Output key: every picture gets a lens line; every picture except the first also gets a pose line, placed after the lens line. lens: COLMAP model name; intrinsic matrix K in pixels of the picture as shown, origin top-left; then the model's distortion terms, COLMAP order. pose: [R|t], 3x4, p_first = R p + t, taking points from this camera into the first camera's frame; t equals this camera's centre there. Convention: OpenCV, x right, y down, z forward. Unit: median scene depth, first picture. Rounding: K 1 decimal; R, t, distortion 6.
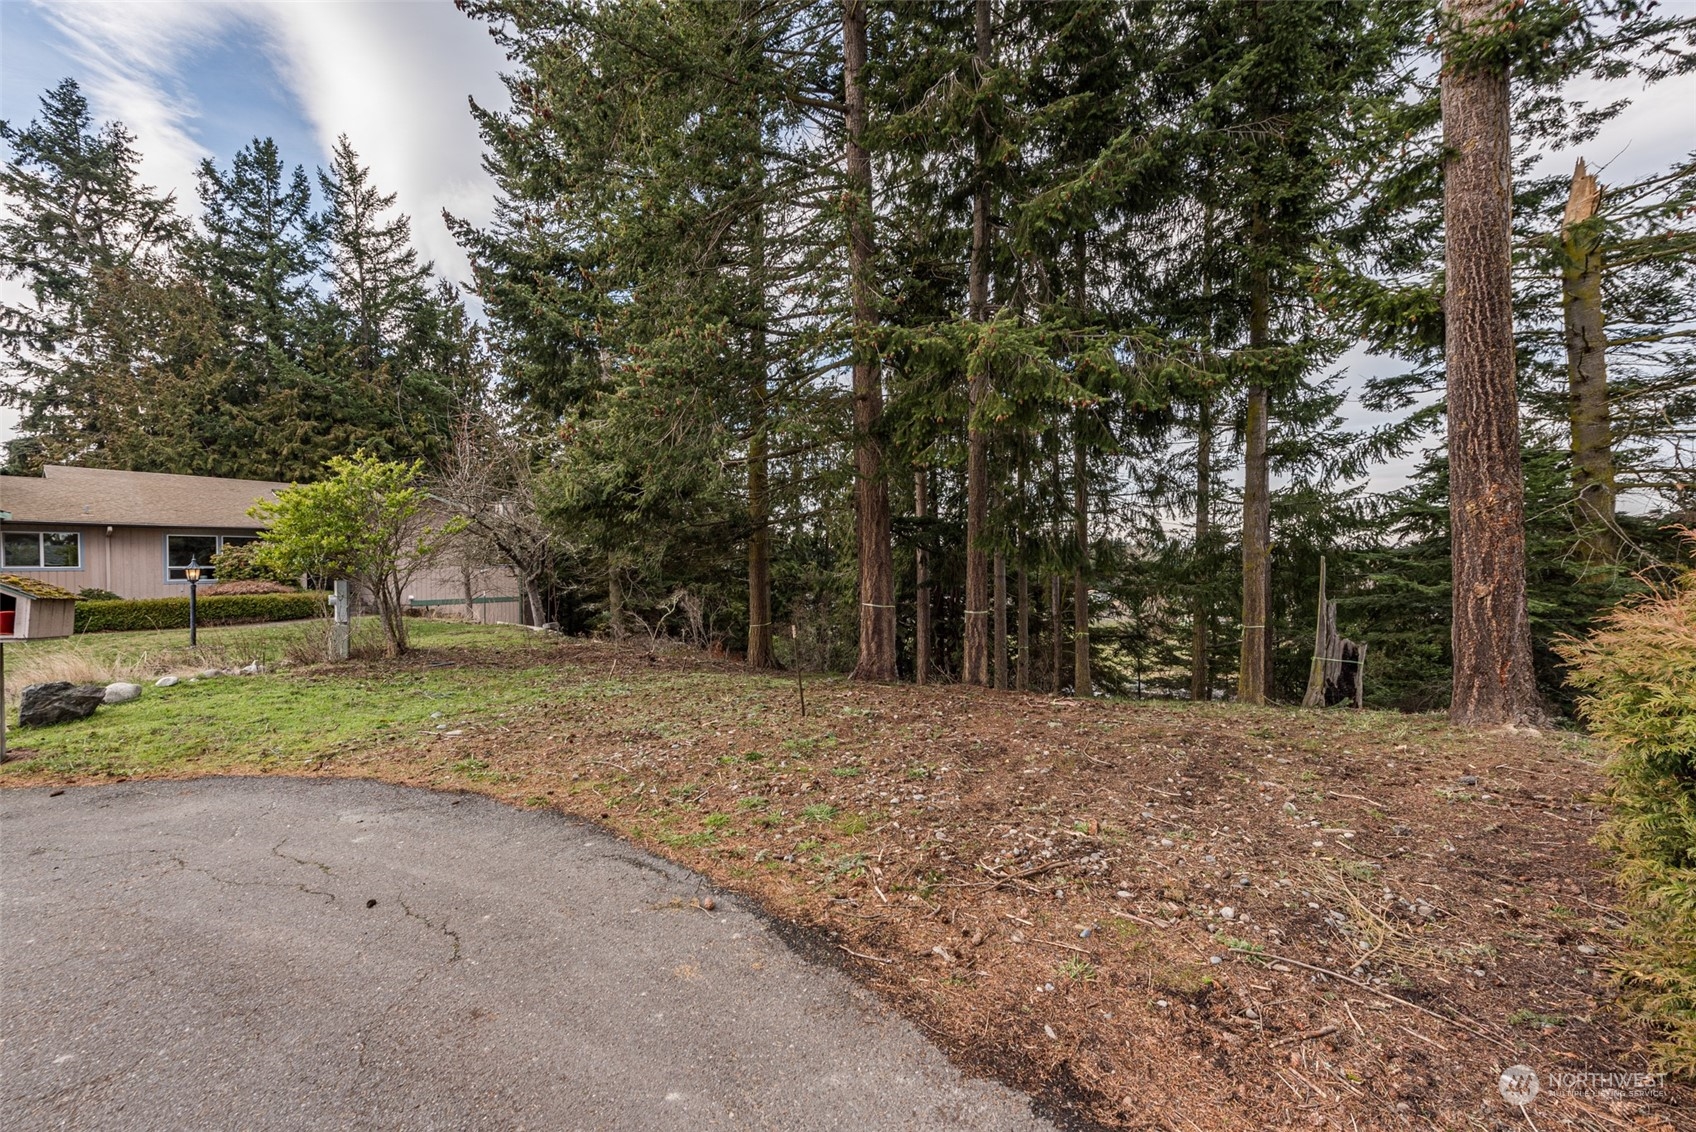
lens RADIAL K [[660.3, 0, 844.4], [0, 660.3, 567.3], [0, 0, 1]] dist [0.017196, -0.005164]
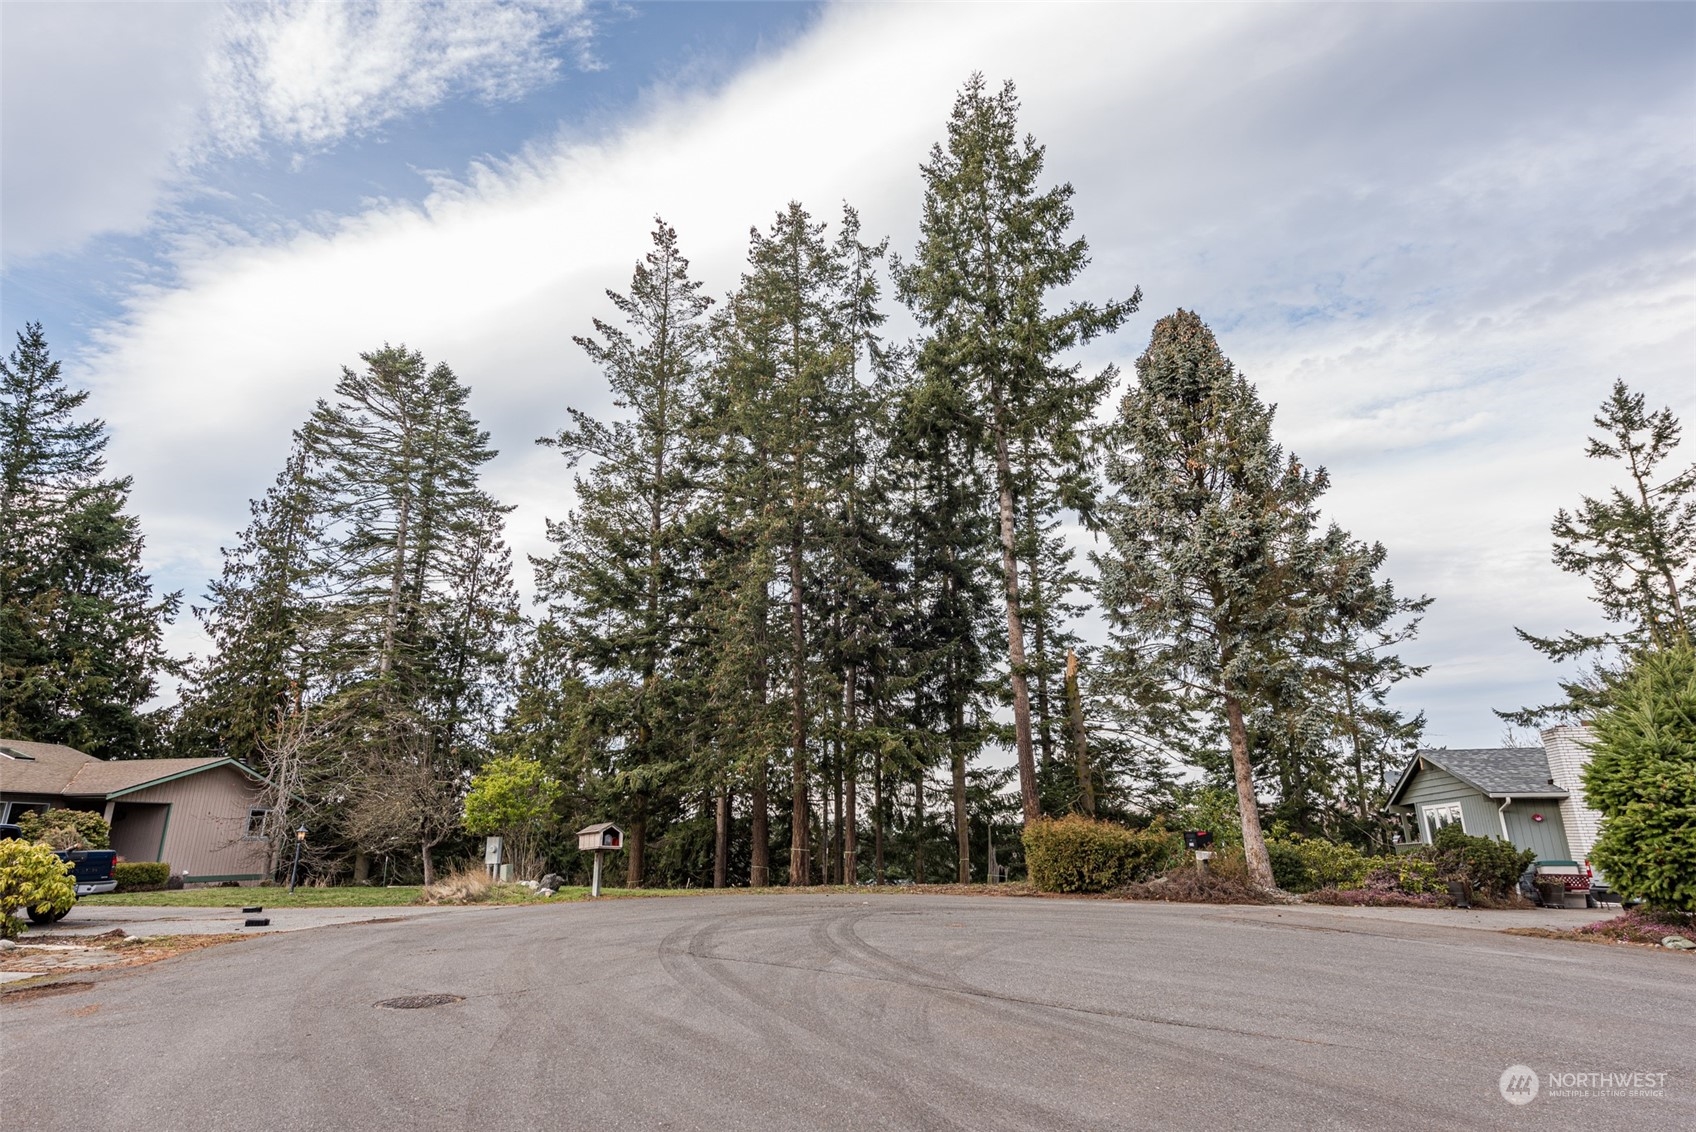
lens RADIAL K [[895.2, 0, 848.0], [0, 895.2, 566.0], [0, 0, 1]] dist [0.020864, -0.008871]
pose [[0.886714, 0.135597, 0.441986, -0.457737], [0.006397, 0.952331, -0.305000, 0.028273], [-0.462274, 0.273275, 0.843578, -0.620247]]
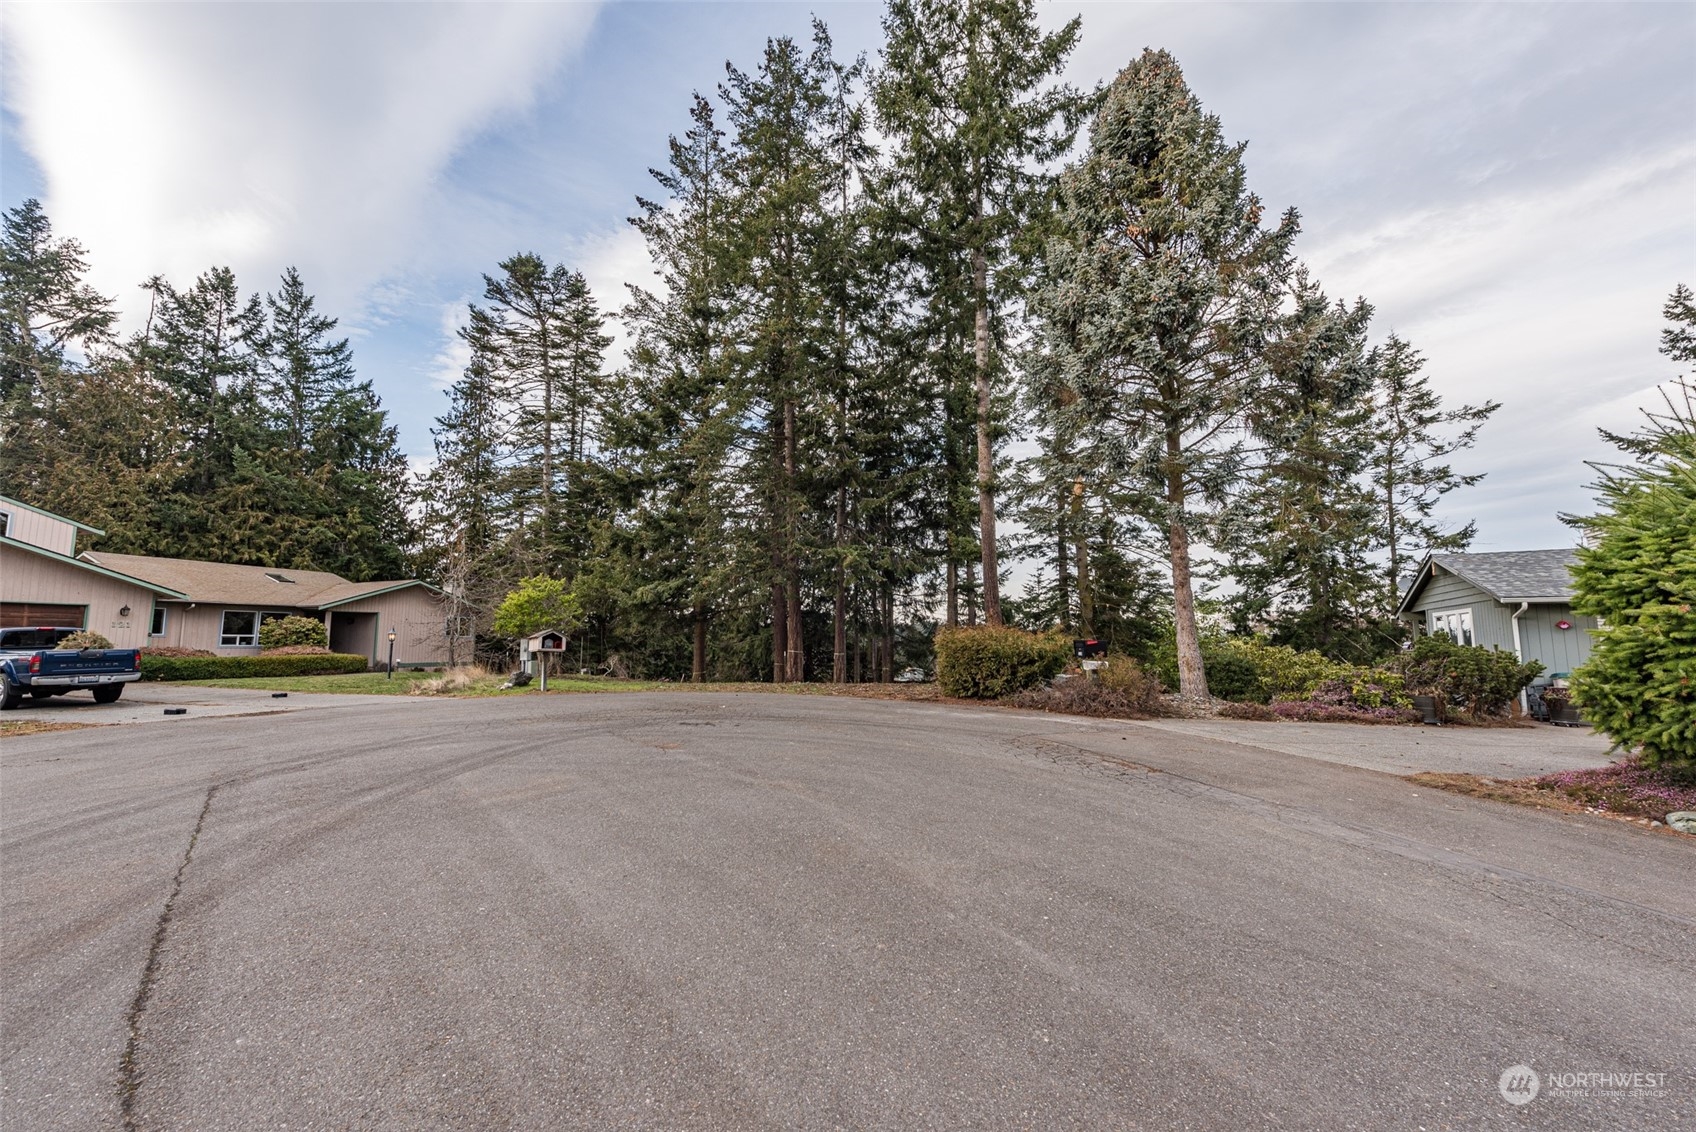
lens RADIAL K [[669.3, 0, 845.8], [0, 669.3, 569.2], [0, 0, 1]] dist [0.016520, -0.004391]
pose [[0.966547, 0.033235, 0.254326, -0.153316], [-0.003386, 0.993136, -0.116913, 0.019067], [-0.256466, 0.112141, 0.960026, -0.514258]]
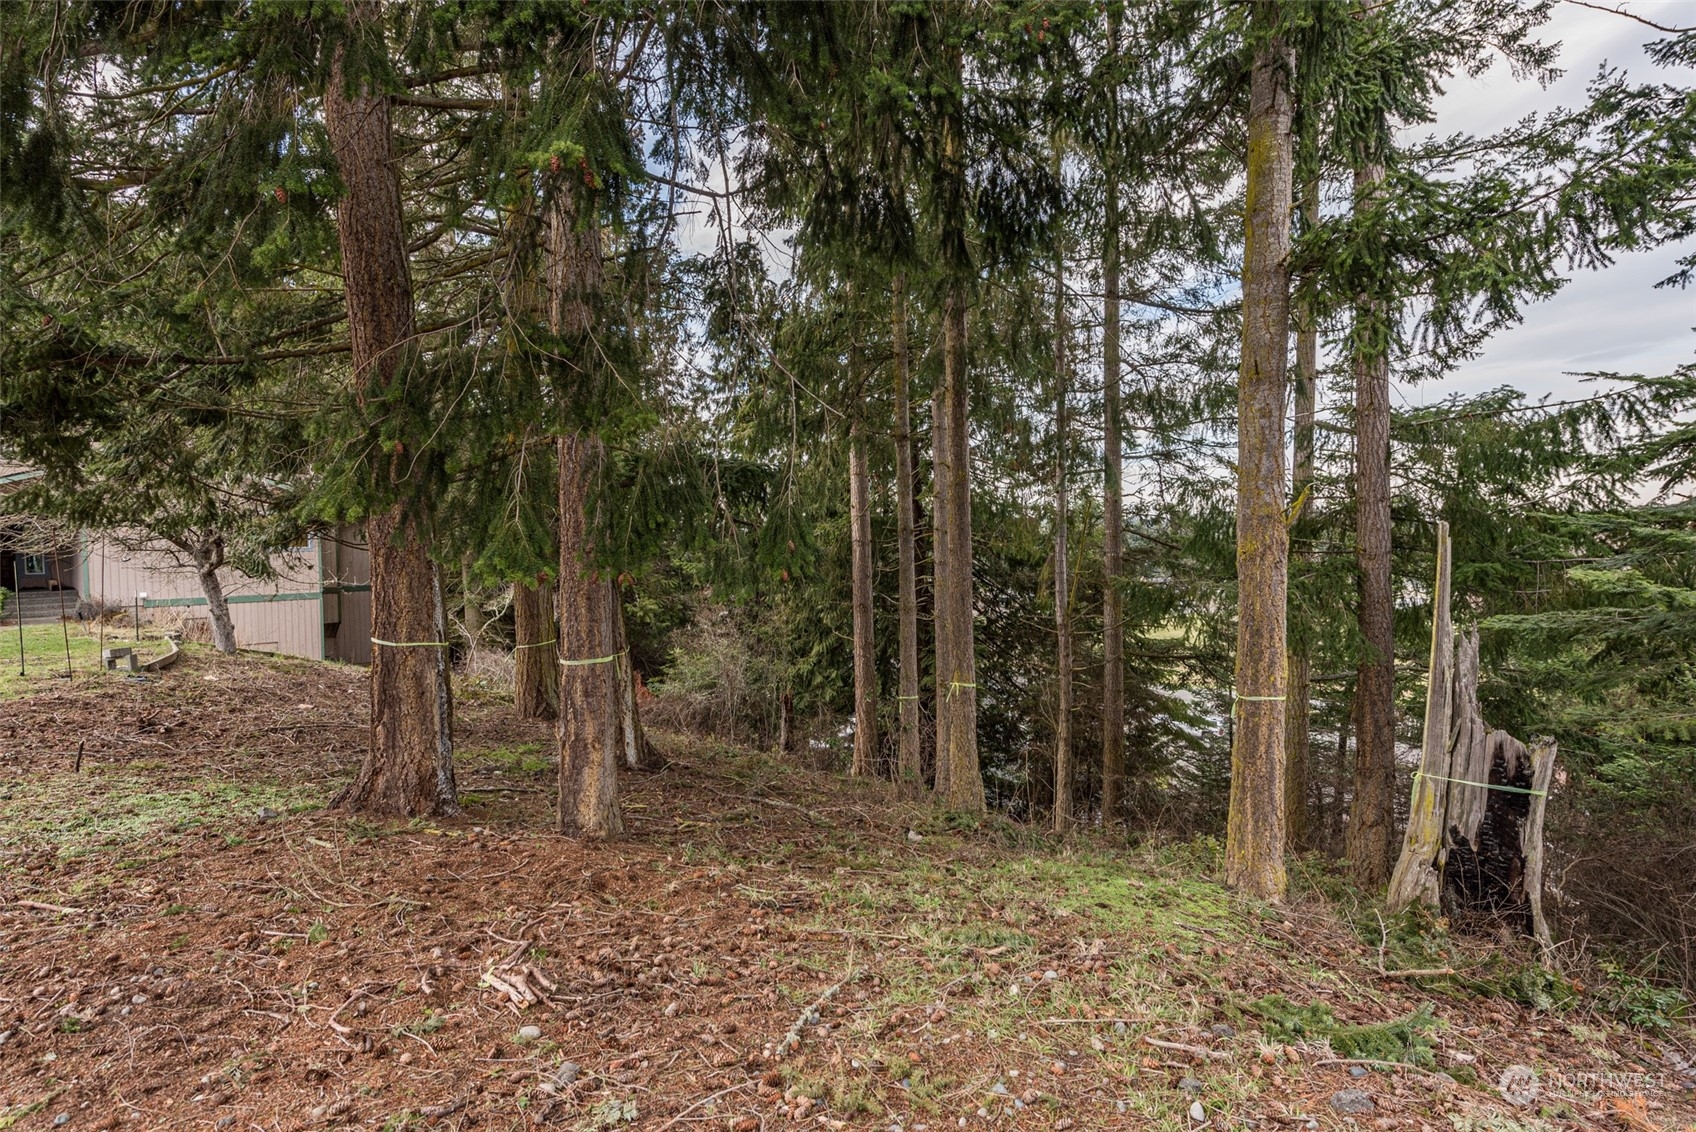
lens RADIAL K [[846.0, 0, 848.0], [0, 846.0, 566.0], [0, 0, 1]] dist [0.018774, 0.000120]
pose [[0.997625, -0.005878, -0.068634, 0.173784], [0.007607, 0.999660, 0.024952, -0.002737], [0.068464, -0.025414, 0.997330, 0.202331]]
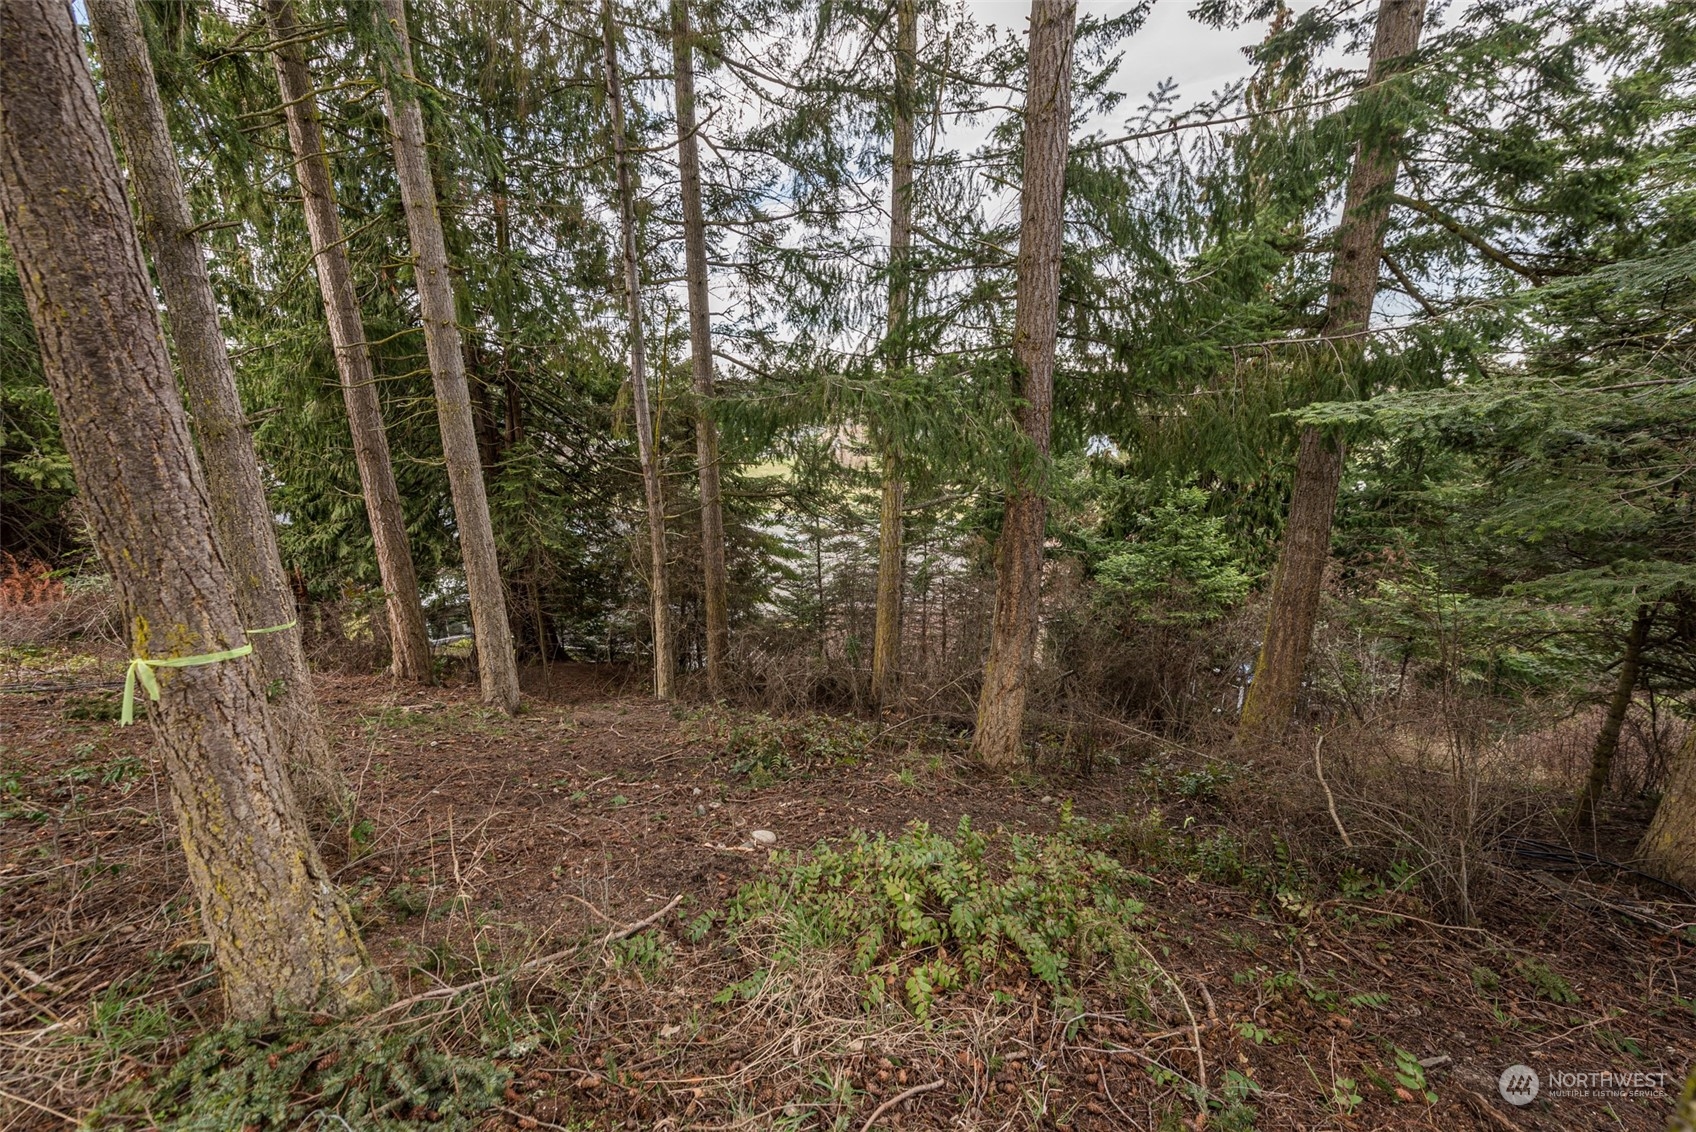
lens RADIAL K [[660.3, 0, 844.4], [0, 660.3, 567.3], [0, 0, 1]] dist [0.017196, -0.005164]
pose [[0.909929, -0.104621, 0.401352, 0.241536], [0.006001, 0.970884, 0.239476, 0.027659], [-0.414720, -0.215498, 0.884063, 0.464171]]
